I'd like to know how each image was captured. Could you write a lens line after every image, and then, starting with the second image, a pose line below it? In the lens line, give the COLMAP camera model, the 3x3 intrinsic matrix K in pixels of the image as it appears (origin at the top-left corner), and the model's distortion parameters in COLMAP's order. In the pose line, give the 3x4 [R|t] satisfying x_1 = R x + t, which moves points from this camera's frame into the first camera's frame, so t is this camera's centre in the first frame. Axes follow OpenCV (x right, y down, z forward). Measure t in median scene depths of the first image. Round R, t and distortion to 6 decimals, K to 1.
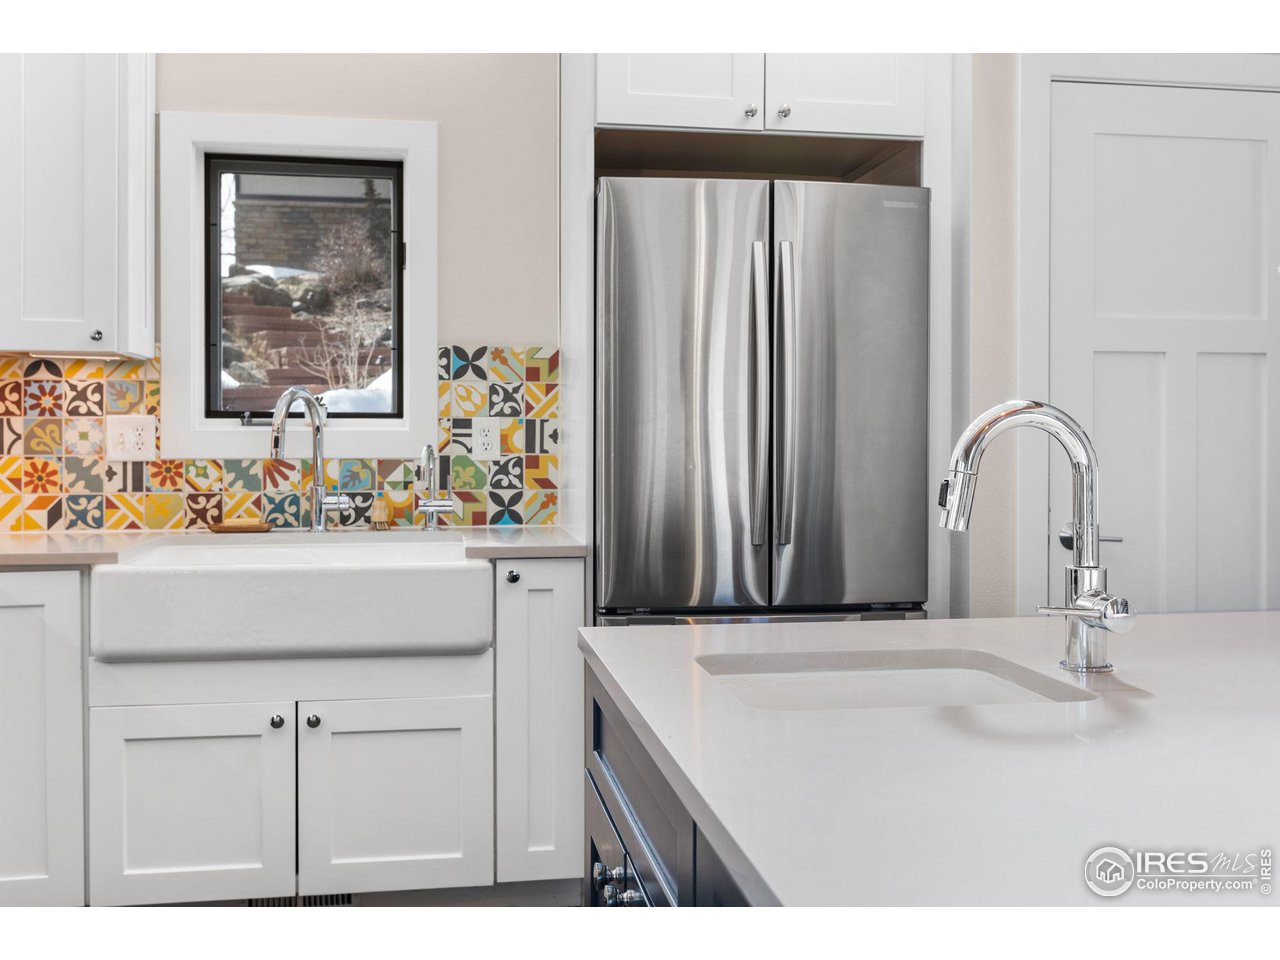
lens RADIAL K [[1259.1, 0, 635.0], [0, 1259.1, 448.3], [0, 0, 1]] dist [0.013443, 0.000000]
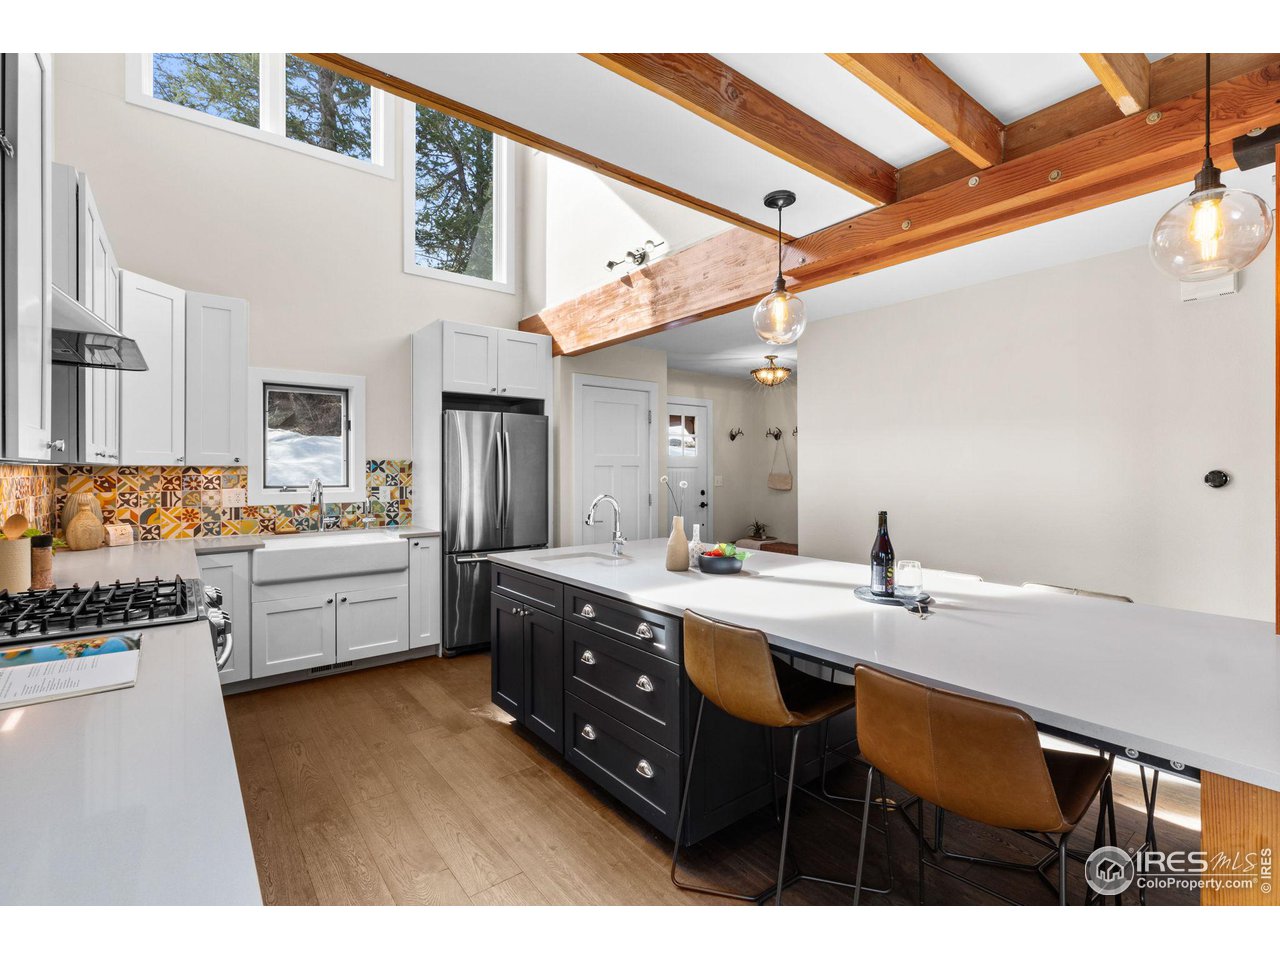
lens RADIAL K [[586.6, 0, 640.9], [0, 586.6, 475.5], [0, 0, 1]] dist [0.002967, 0.000258]
pose [[0.876719, -0.008400, 0.480929, -0.253556], [0.007927, 0.999964, 0.003015, -0.049400], [-0.480937, 0.001169, 0.876754, -0.391470]]
